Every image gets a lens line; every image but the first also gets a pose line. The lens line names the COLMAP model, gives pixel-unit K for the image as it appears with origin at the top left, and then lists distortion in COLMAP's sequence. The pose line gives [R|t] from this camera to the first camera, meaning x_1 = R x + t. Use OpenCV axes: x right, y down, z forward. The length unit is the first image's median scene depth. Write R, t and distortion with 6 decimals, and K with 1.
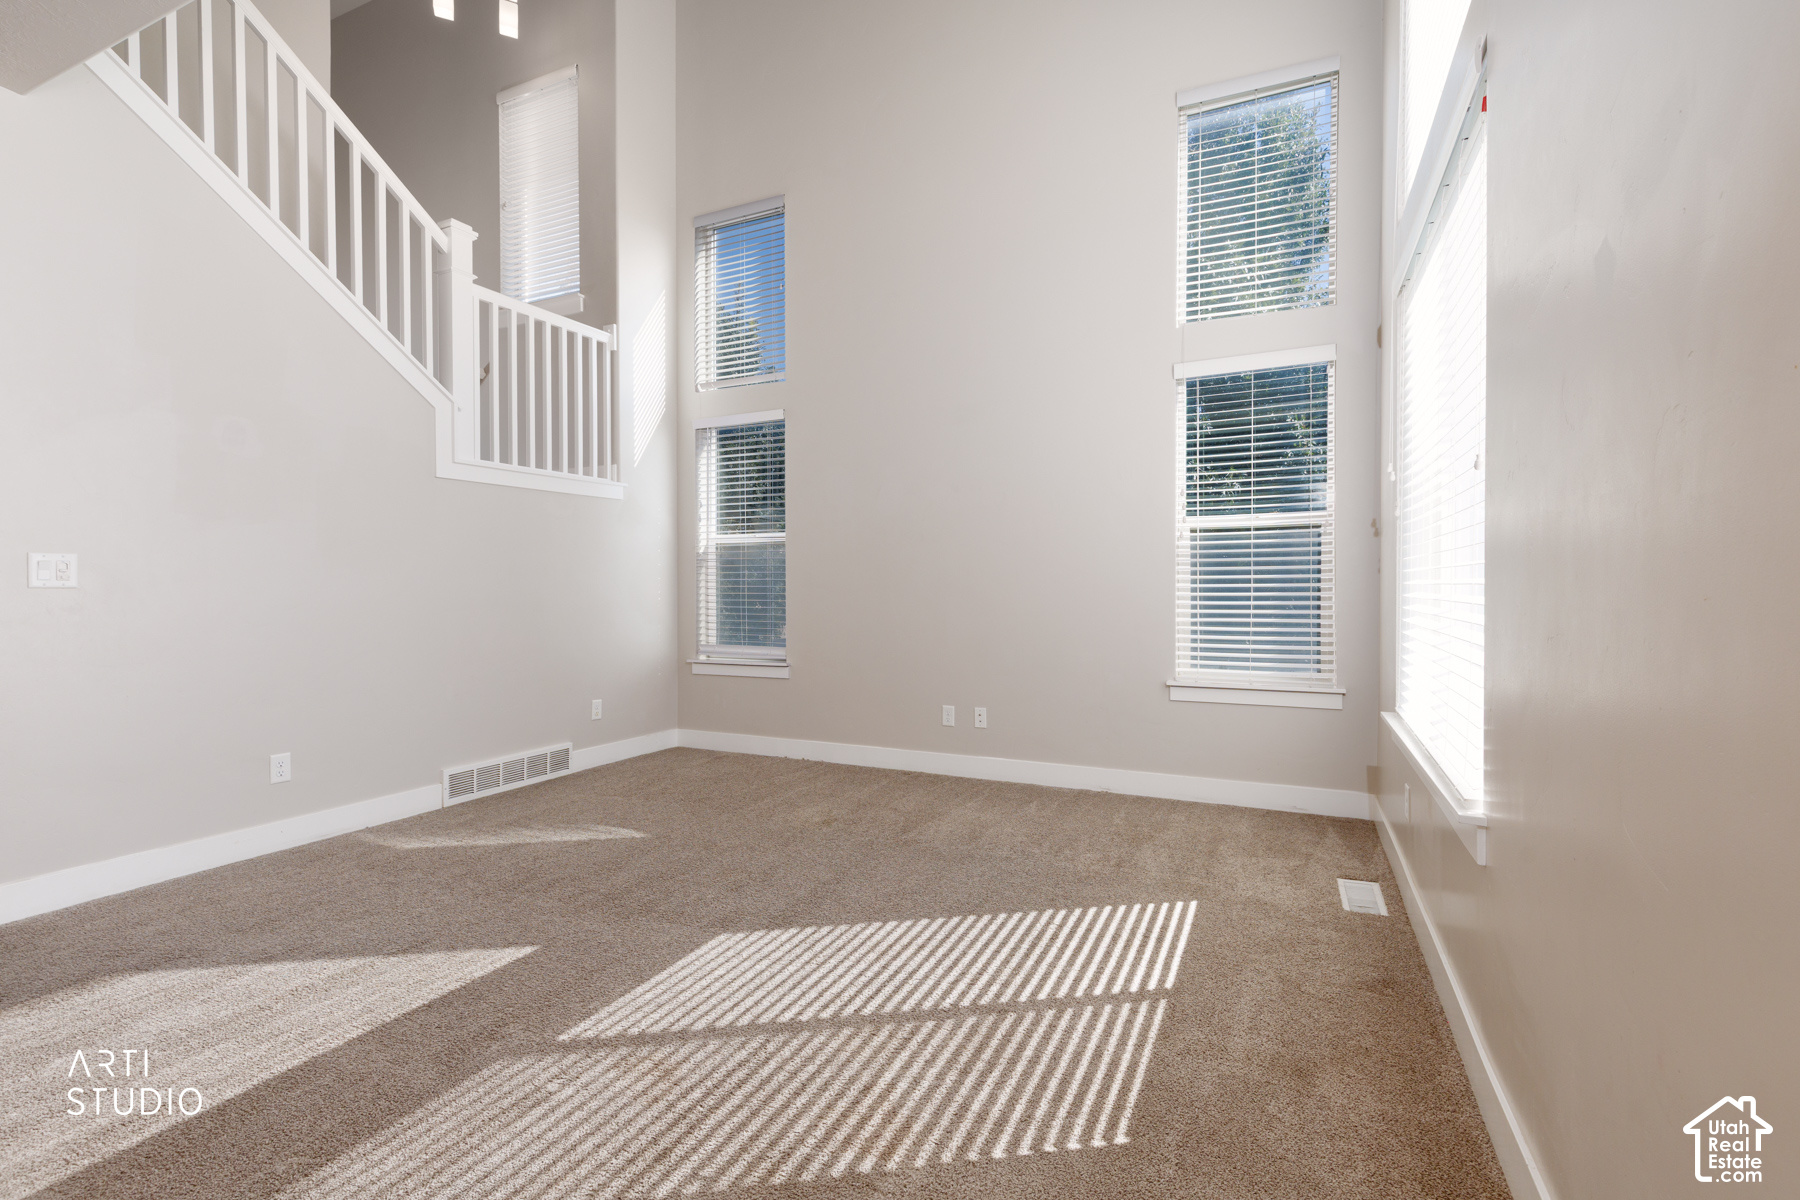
lens RADIAL K [[810.8, 0, 900.0], [0, 810.8, 600.0], [0, 0, 1]] dist [0.000841, -0.000211]
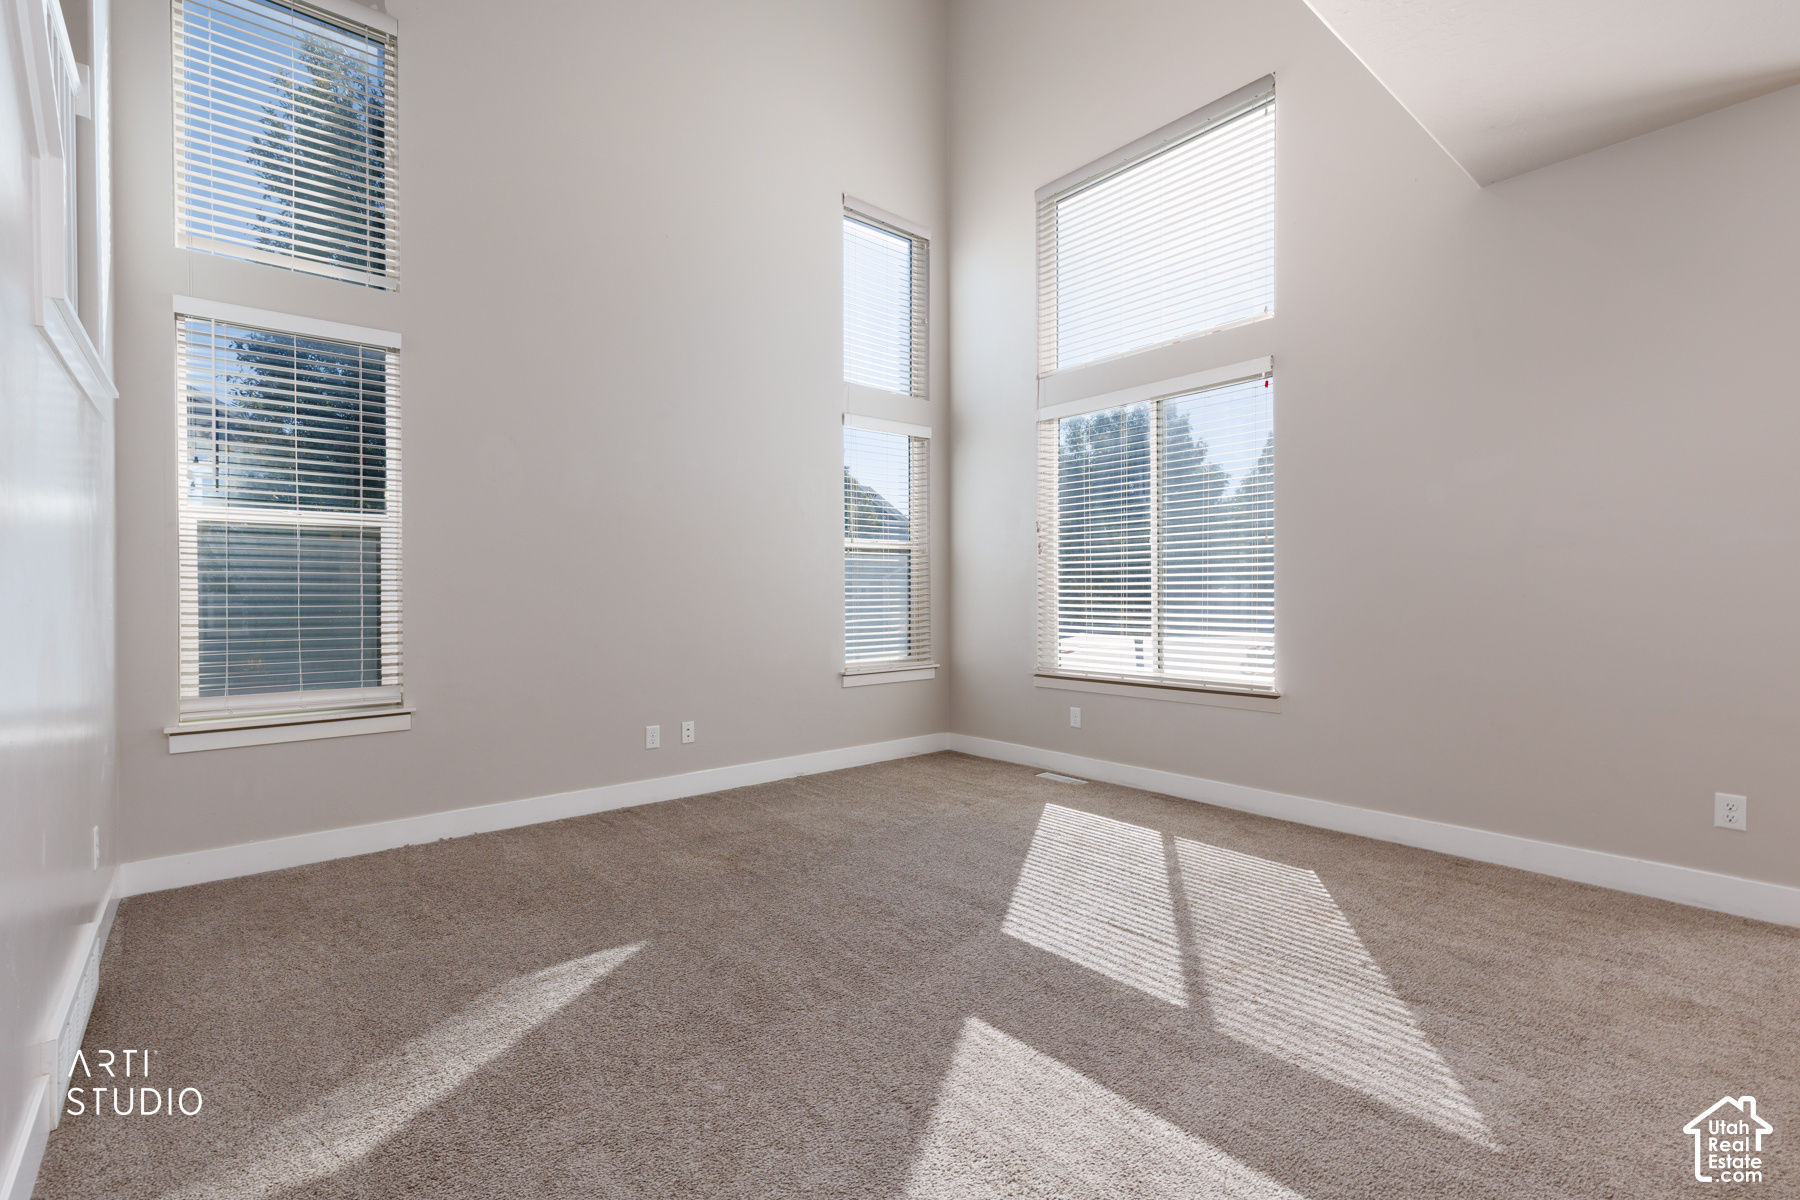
lens RADIAL K [[810.8, 0, 900.0], [0, 810.8, 600.0], [0, 0, 1]] dist [0.000841, -0.000211]
pose [[0.408705, -0.010512, 0.912606, -0.803199], [0.021166, 0.999774, 0.002037, -0.008234], [-0.912421, 0.018484, 0.408835, 0.457592]]
